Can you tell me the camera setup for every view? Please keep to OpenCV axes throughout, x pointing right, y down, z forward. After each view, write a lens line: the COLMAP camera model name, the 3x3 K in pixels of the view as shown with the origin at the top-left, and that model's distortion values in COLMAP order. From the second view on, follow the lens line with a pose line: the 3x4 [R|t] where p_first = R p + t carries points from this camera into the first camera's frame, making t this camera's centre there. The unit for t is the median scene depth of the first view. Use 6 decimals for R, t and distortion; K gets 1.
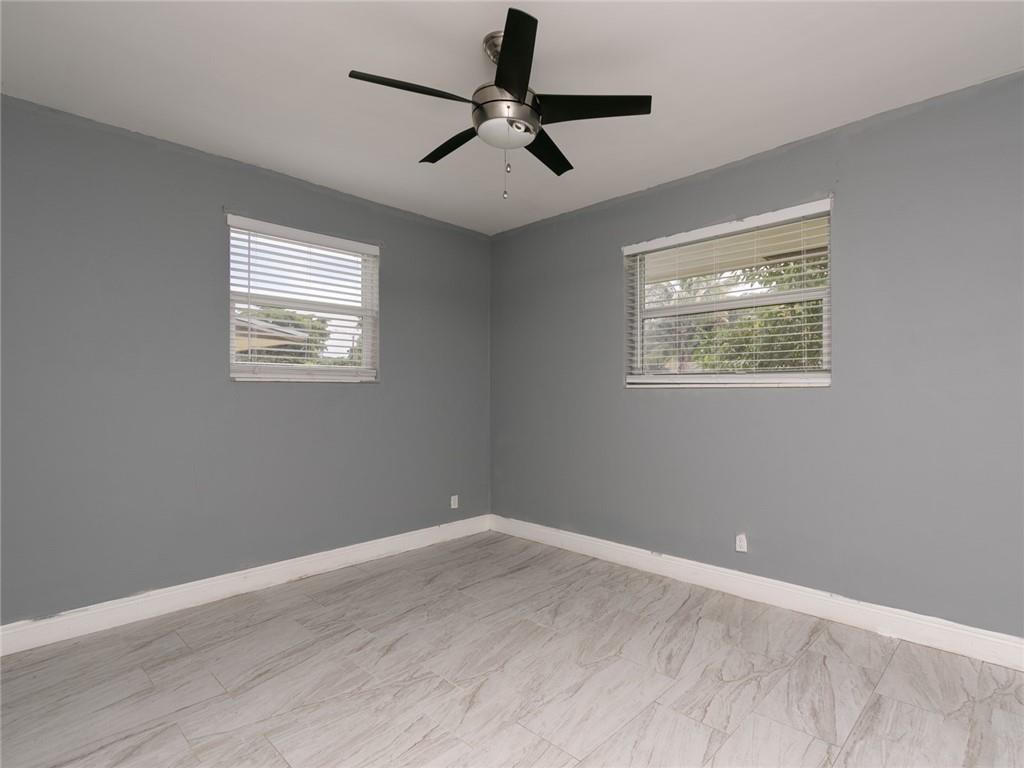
lens RADIAL K [[516.2, 0, 516.0], [0, 516.2, 397.7], [0, 0, 1]] dist [0.001976, -0.000593]
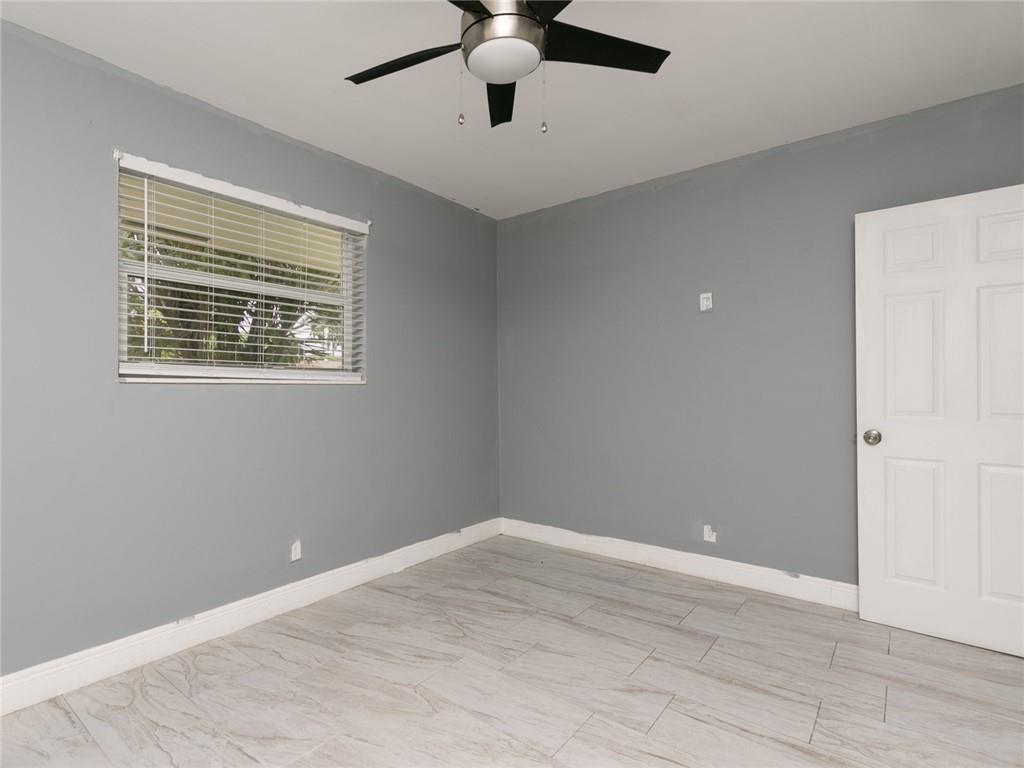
lens RADIAL K [[503.6, 0, 520.0], [0, 503.6, 383.2], [0, 0, 1]] dist [0.001302, -0.000249]
pose [[-0.126765, 0.016504, 0.991795, -0.604167], [0.010914, 0.999824, -0.015243, -0.007484], [-0.991873, 0.008892, -0.126923, 0.803209]]
